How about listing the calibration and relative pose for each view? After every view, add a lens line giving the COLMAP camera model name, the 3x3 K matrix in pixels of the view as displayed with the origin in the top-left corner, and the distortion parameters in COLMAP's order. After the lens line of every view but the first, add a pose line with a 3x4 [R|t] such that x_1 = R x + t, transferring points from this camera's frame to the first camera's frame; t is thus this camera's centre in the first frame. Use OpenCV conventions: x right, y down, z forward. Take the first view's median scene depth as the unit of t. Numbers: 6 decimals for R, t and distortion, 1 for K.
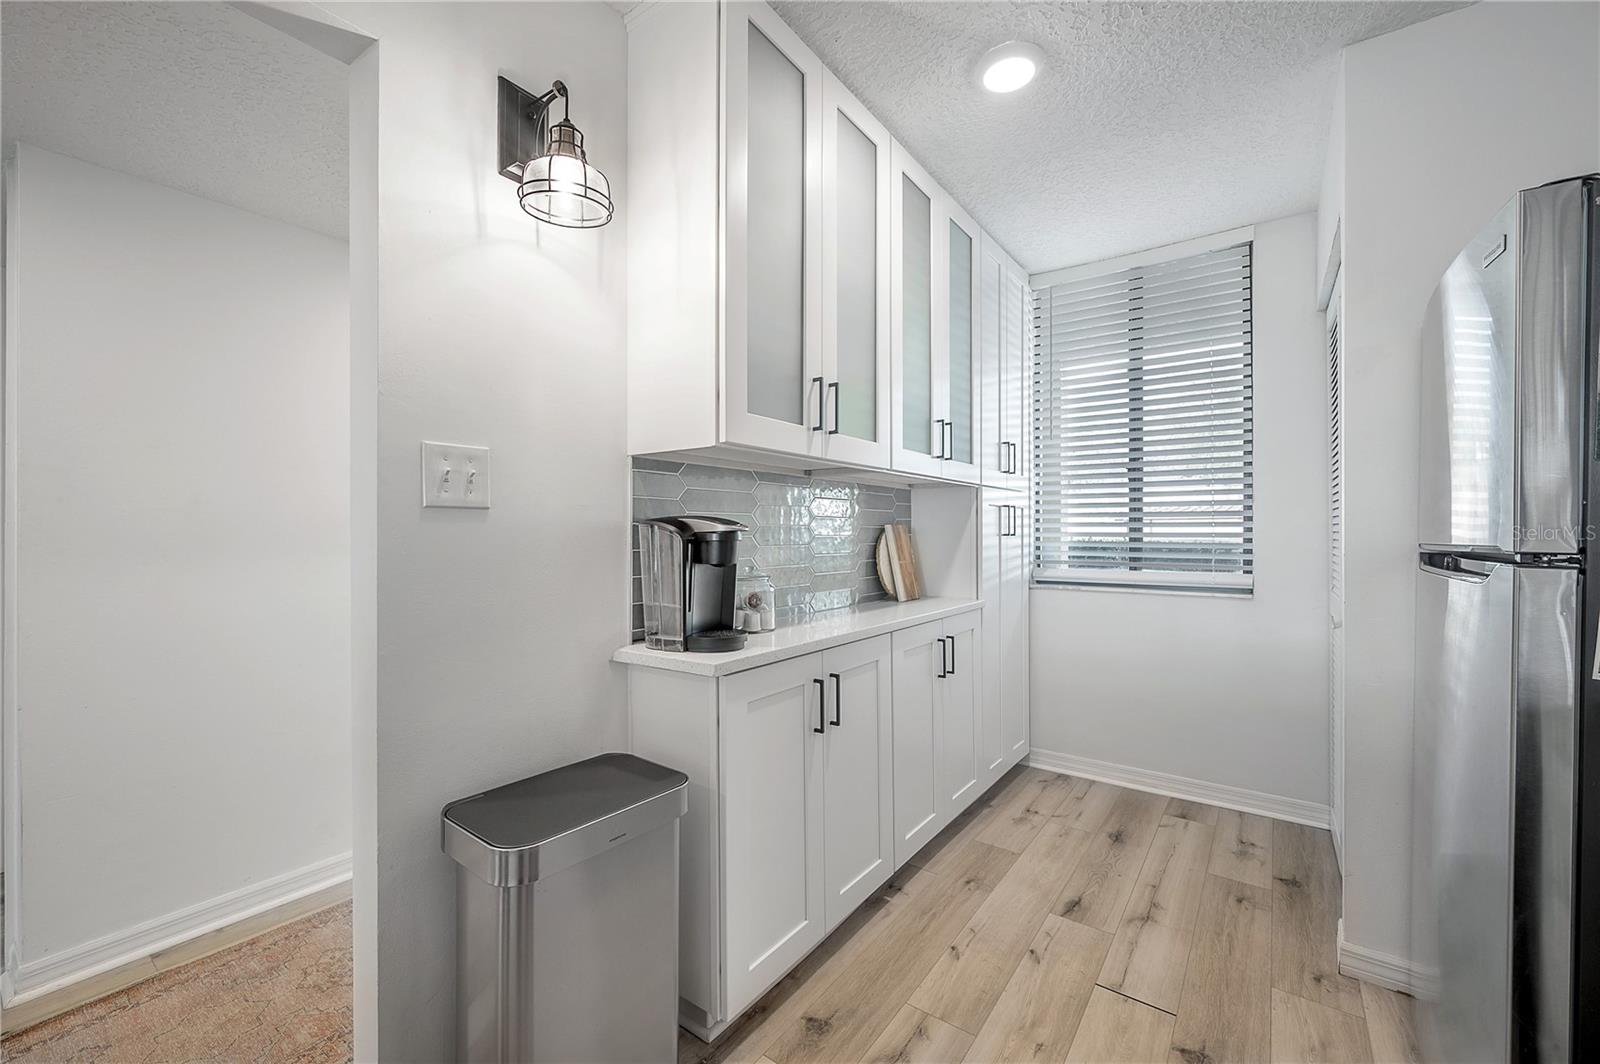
lens RADIAL K [[636.8, 0, 782.7], [0, 636.8, 527.7], [0, 0, 1]] dist [-0.001220, 0.000852]
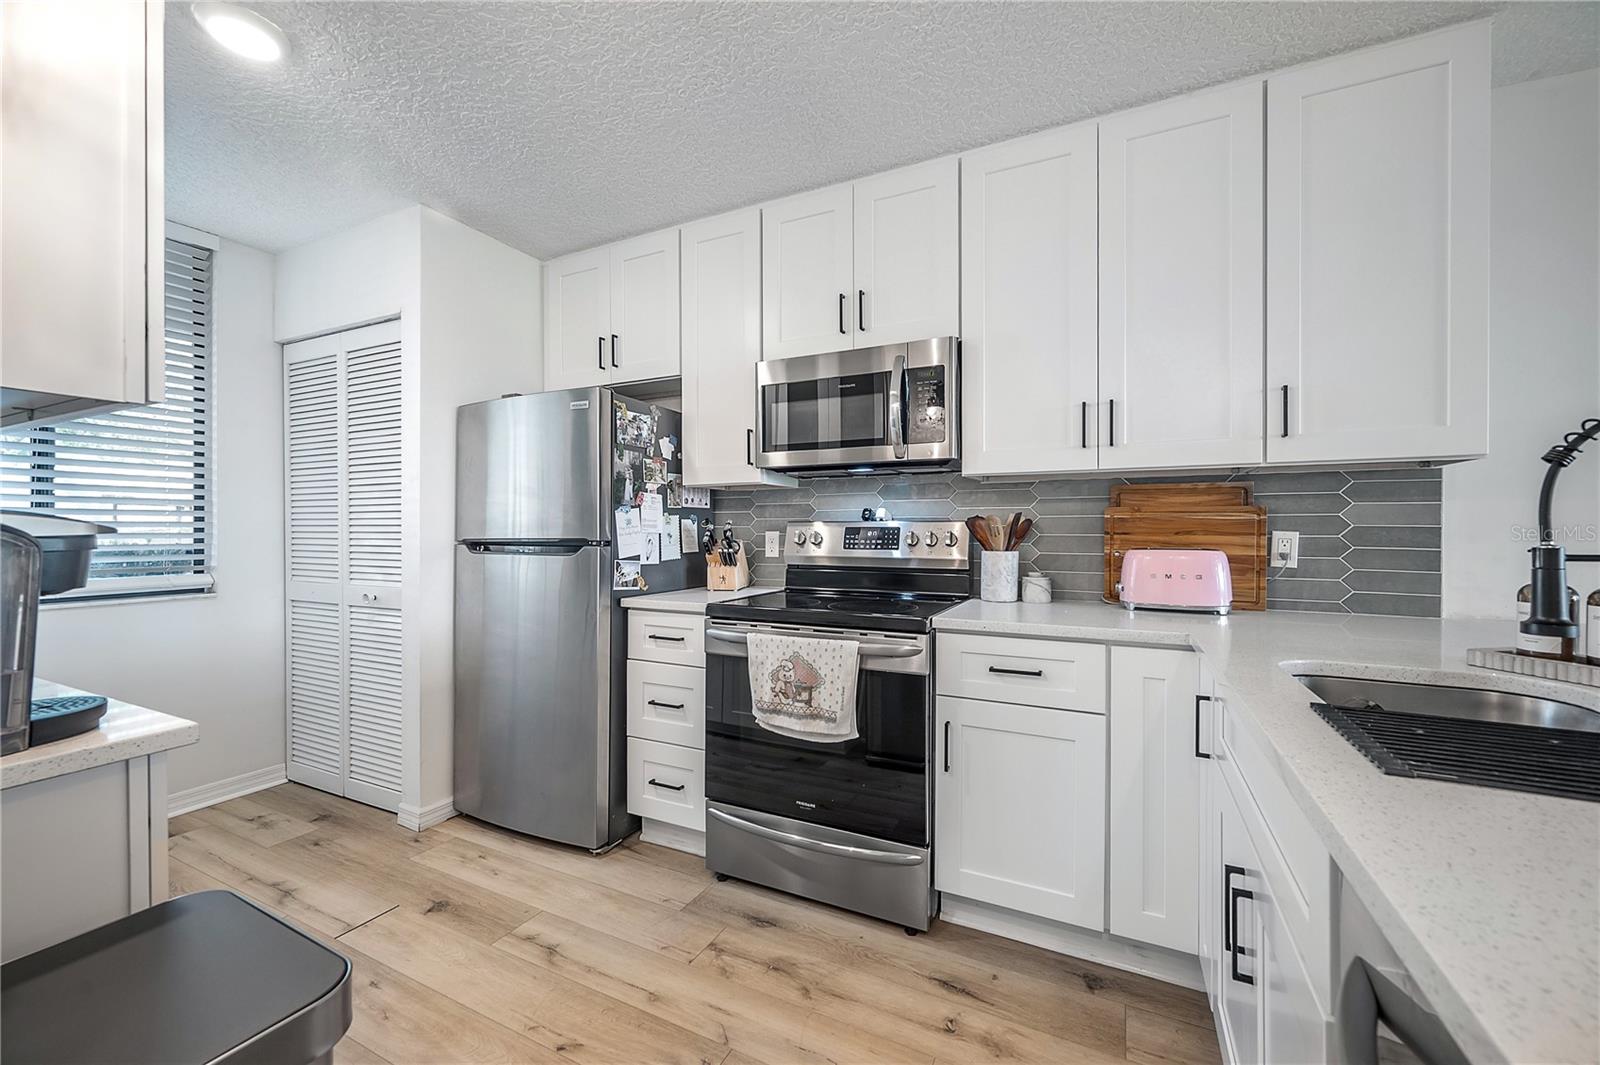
lens RADIAL K [[636.8, 0, 824.1], [0, 636.8, 525.5], [0, 0, 1]] dist [-0.001220, 0.000852]
pose [[-0.192472, 0.003141, 0.981297, -0.541126], [-0.001647, 0.999992, -0.003524, -0.002265], [-0.981301, -0.002294, -0.192465, 0.265244]]
